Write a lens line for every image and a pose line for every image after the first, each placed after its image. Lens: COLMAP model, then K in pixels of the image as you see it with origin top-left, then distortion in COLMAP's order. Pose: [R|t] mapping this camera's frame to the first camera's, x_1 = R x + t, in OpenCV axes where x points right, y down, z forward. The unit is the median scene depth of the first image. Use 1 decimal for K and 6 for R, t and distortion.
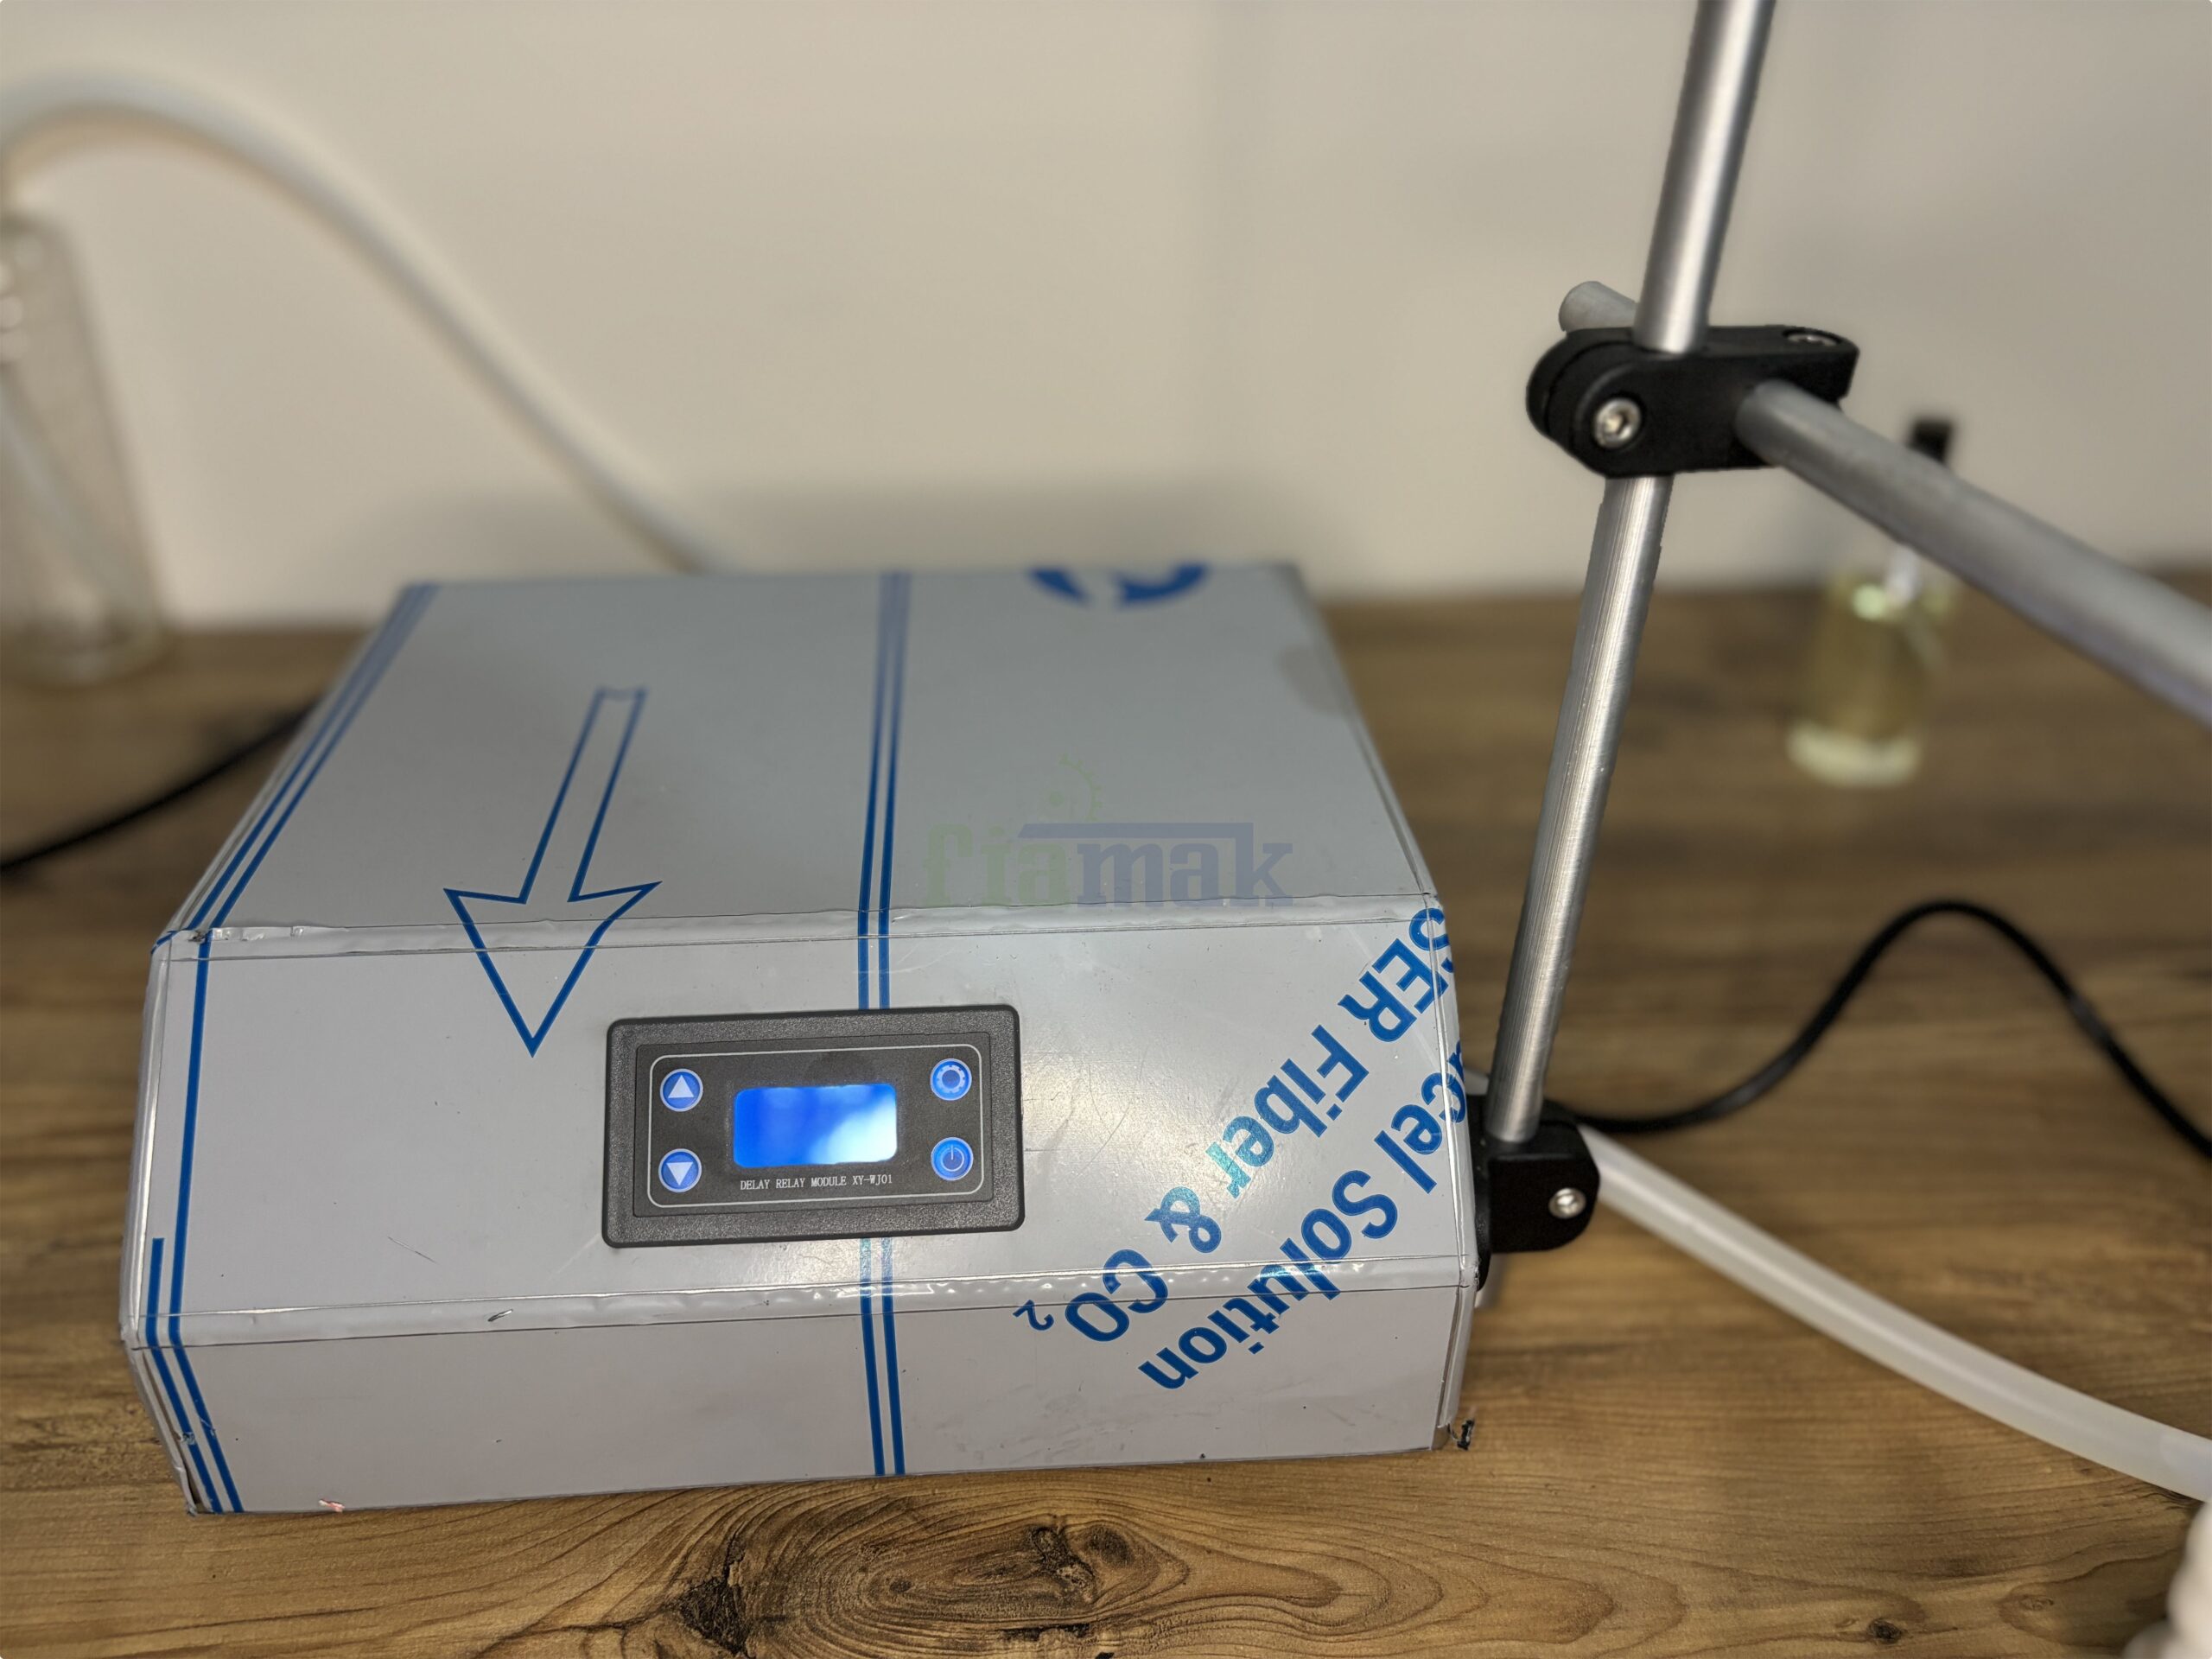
lens RADIAL K [[1694.6, 0, 1106.0], [0, 1694.6, 829.5], [0, 0, 1]] dist [0.047579, 0.121889]
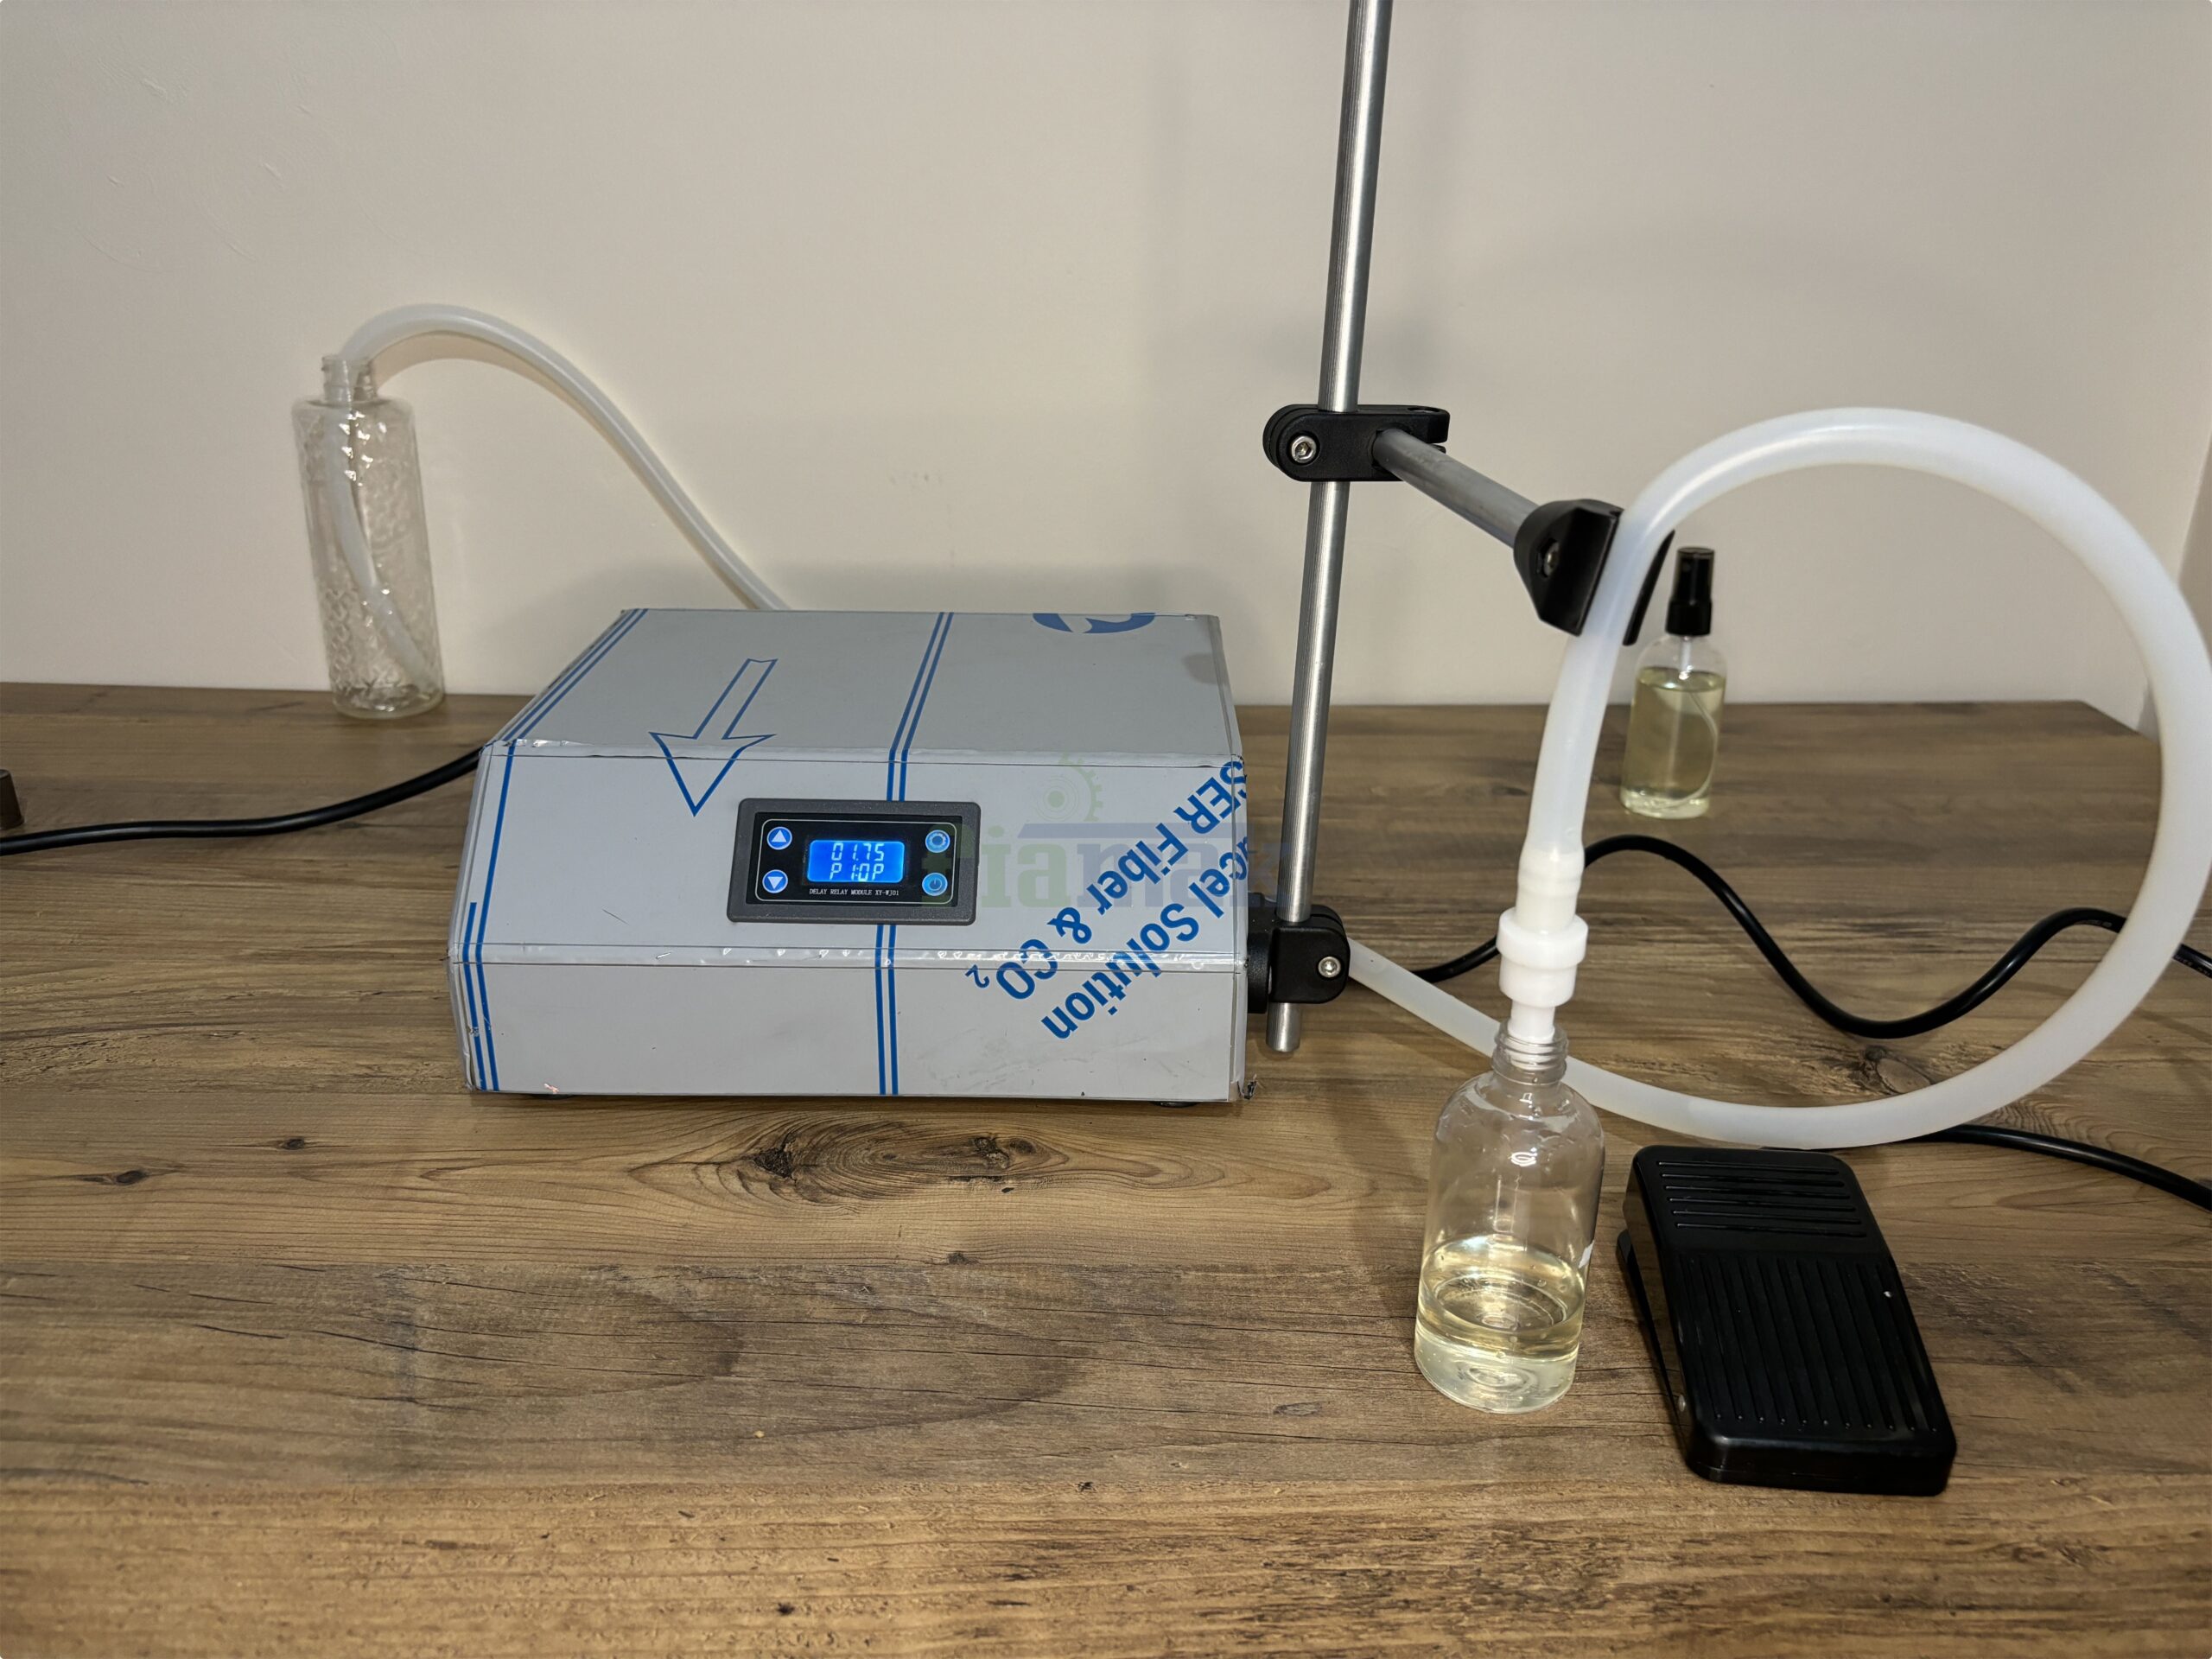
lens RADIAL K [[1702.0, 0, 1108.0], [0, 1702.0, 823.3], [0, 0, 1]] dist [0.297294, -0.001842]
pose [[0.996077, 0.030336, -0.083133, 0.215848], [-0.044927, 0.982694, -0.179705, 0.424046], [0.076242, 0.182735, 0.980202, -0.650152]]
